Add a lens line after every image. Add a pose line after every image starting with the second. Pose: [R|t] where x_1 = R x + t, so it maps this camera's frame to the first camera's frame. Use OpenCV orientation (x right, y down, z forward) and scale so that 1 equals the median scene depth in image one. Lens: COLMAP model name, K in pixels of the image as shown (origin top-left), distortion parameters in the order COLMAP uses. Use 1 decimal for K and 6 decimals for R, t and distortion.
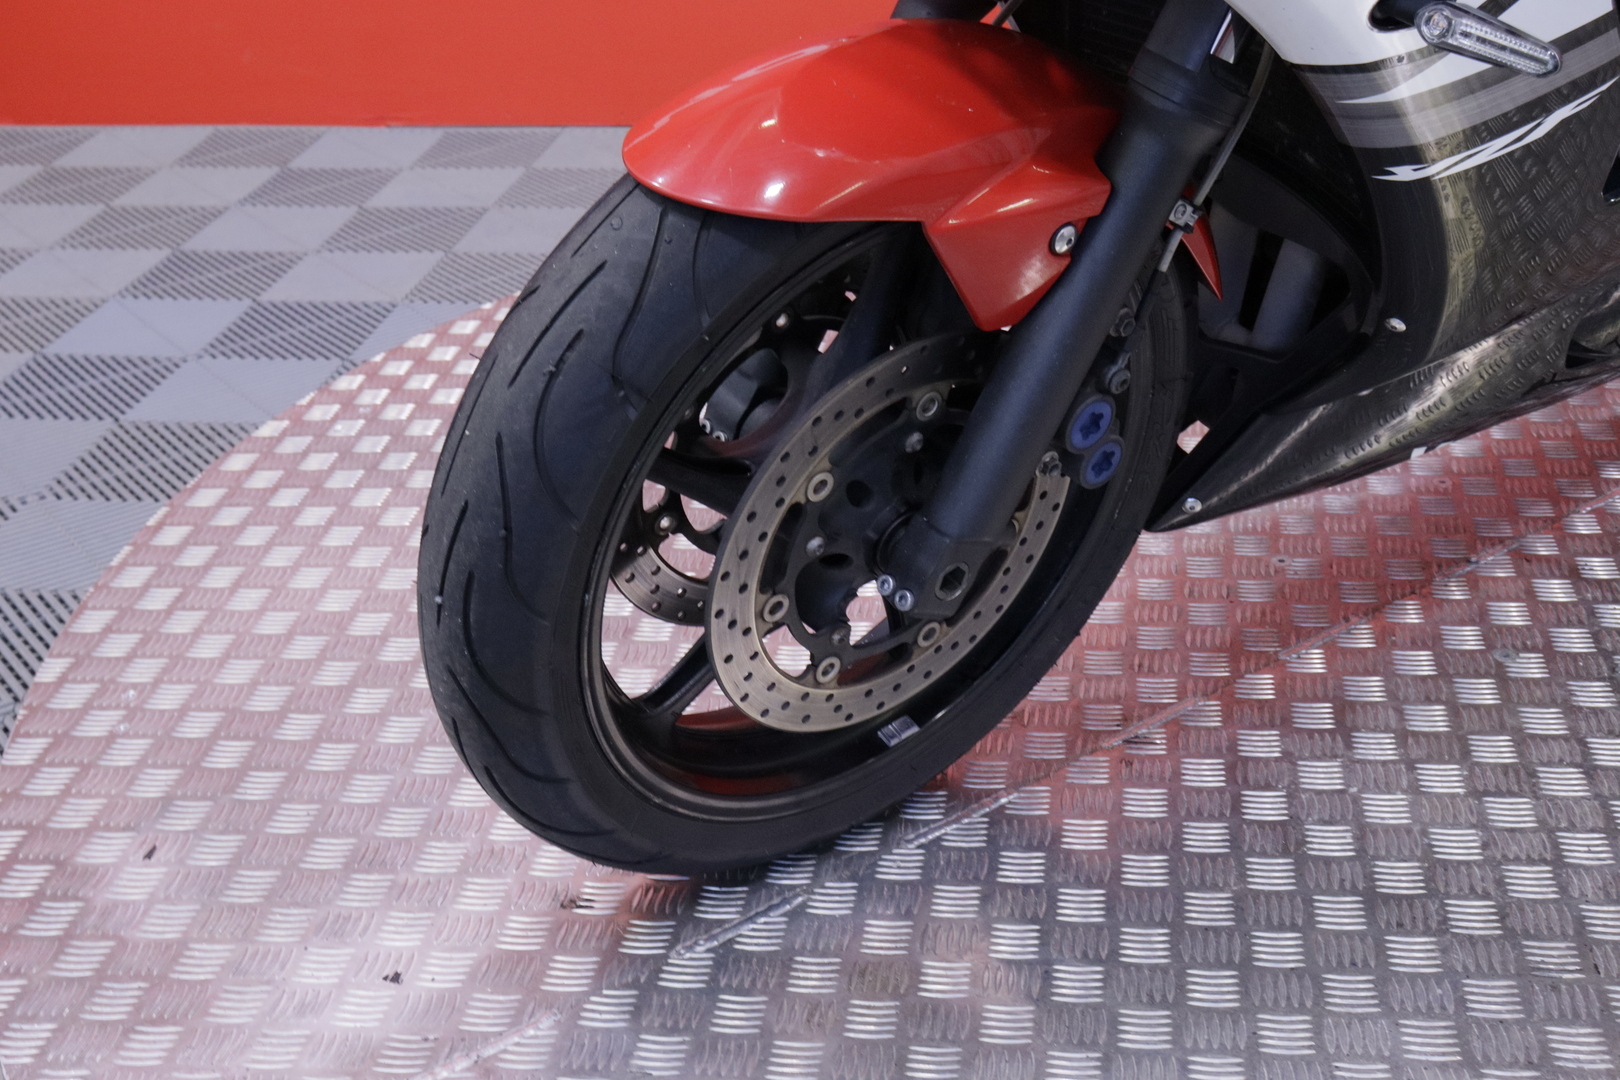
lens RADIAL K [[2038.7, 0, 803.0], [0, 2038.7, 541.7], [0, 0, 1]] dist [-0.044969, 0.000000]
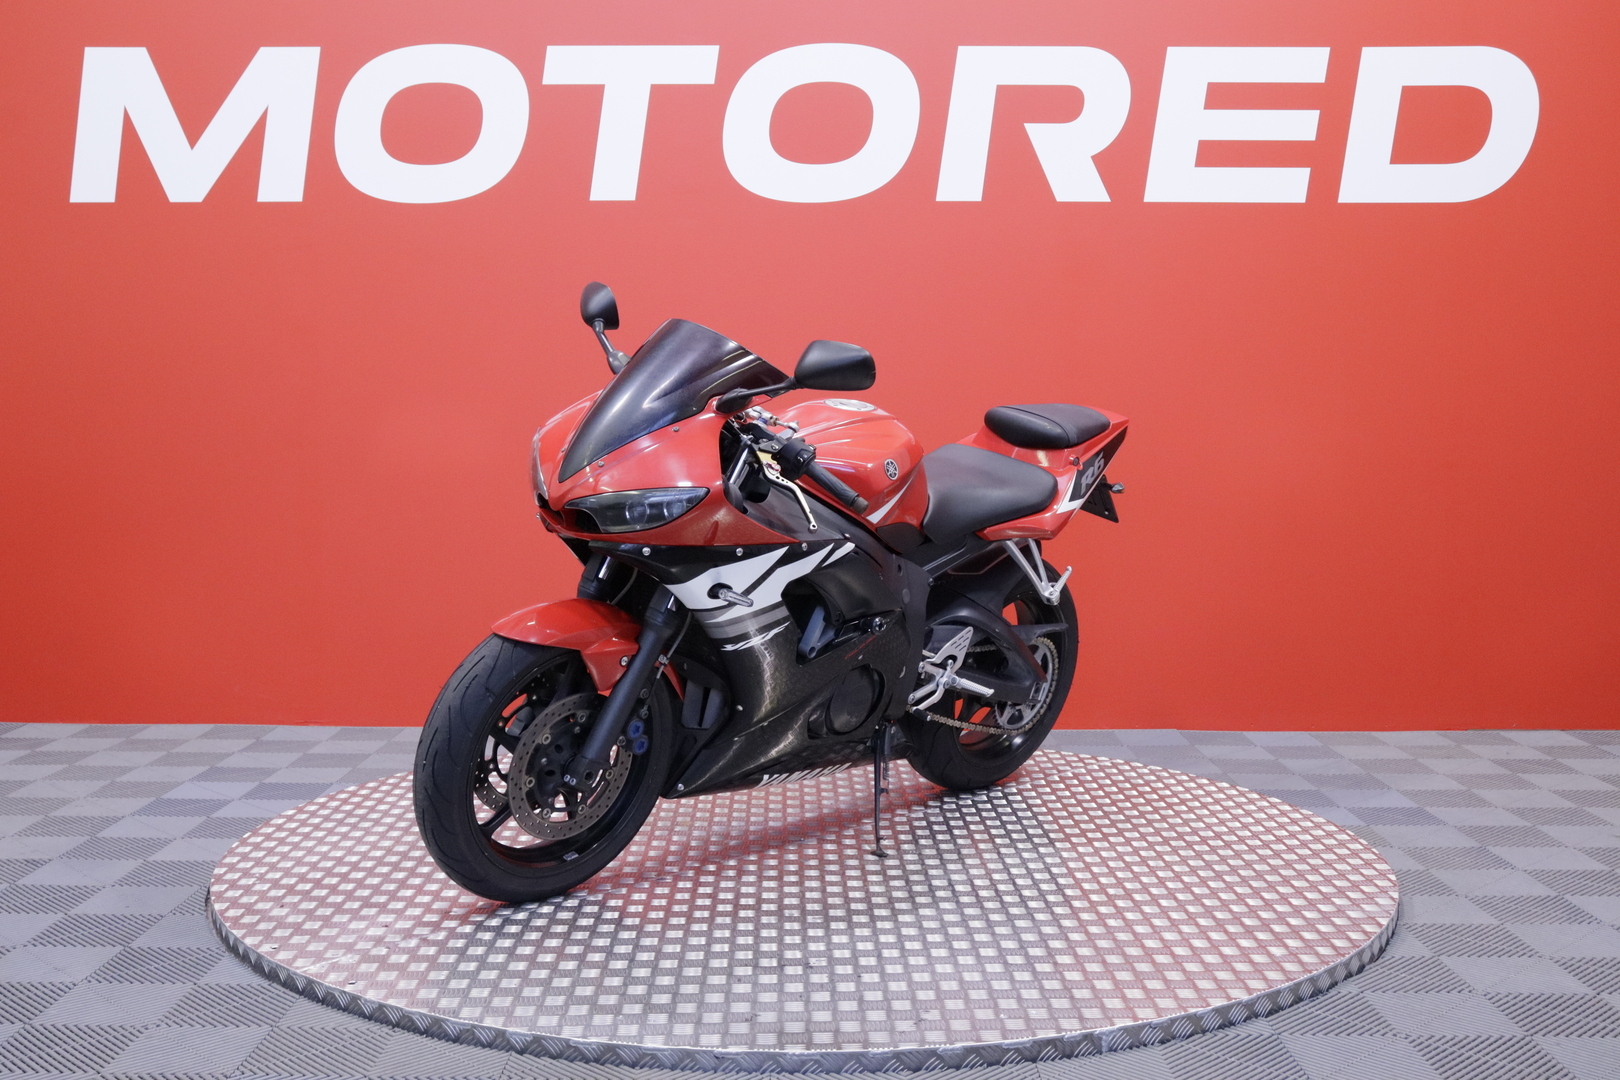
lens RADIAL K [[1808.4, 0, 799.5], [0, 1808.4, 533.7], [0, 0, 1]] dist [-0.115764, 0.000000]
pose [[0.987003, 0.035750, 0.156677, -0.050699], [0.030477, 0.915610, -0.400912, 0.776897], [-0.157787, 0.400476, 0.902620, -1.615117]]
